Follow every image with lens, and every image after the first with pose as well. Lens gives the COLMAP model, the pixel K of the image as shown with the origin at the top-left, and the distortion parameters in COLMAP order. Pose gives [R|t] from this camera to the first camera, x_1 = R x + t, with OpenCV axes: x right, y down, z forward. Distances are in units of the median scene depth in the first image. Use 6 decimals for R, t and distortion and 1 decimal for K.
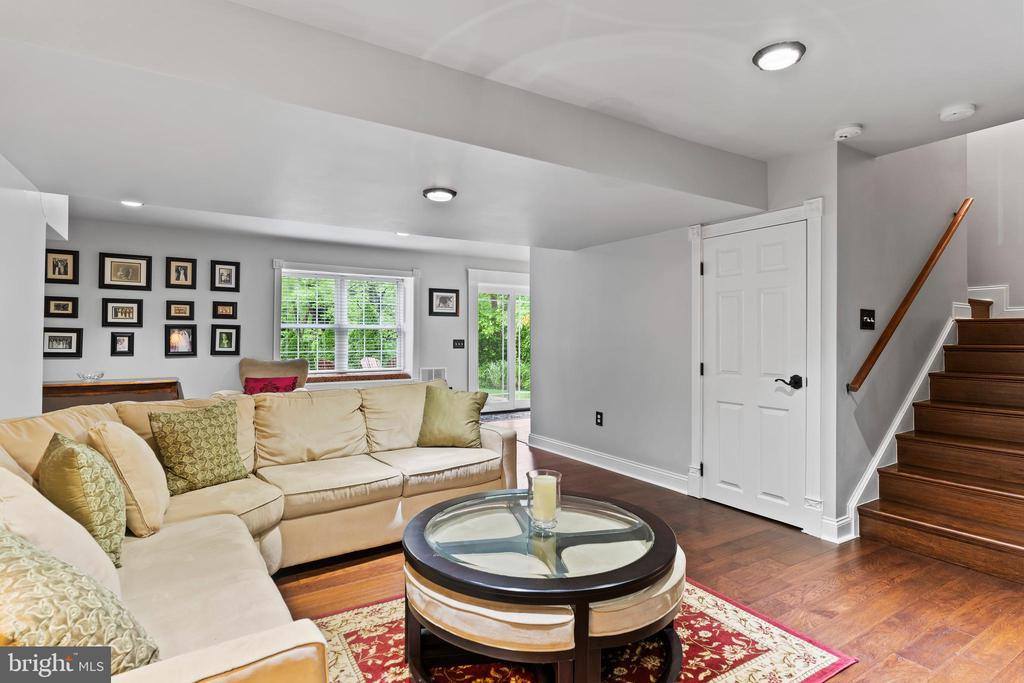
lens RADIAL K [[524.8, 0, 508.7], [0, 524.8, 334.4], [0, 0, 1]] dist [-0.003847, 0.000734]
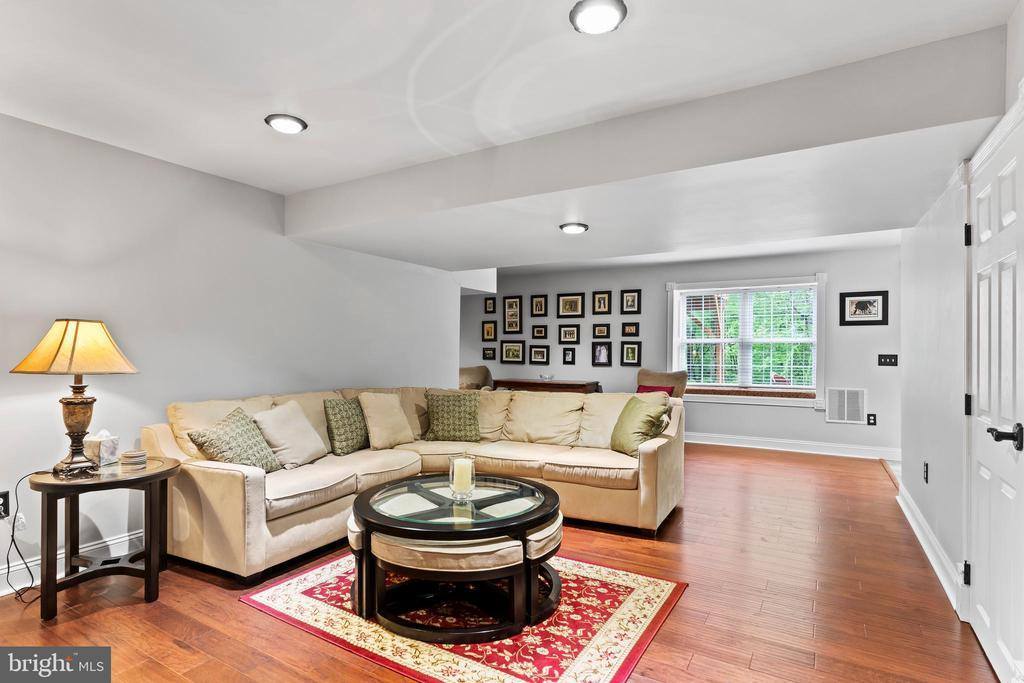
lens RADIAL K [[537.8, 0, 513.7], [0, 537.8, 352.6], [0, 0, 1]] dist [-0.000672, 0.000610]
pose [[0.453169, 0.001829, -0.891423, 0.482440], [0.004319, 0.999982, 0.004247, 0.001541], [0.891414, -0.005775, 0.453153, 0.190477]]
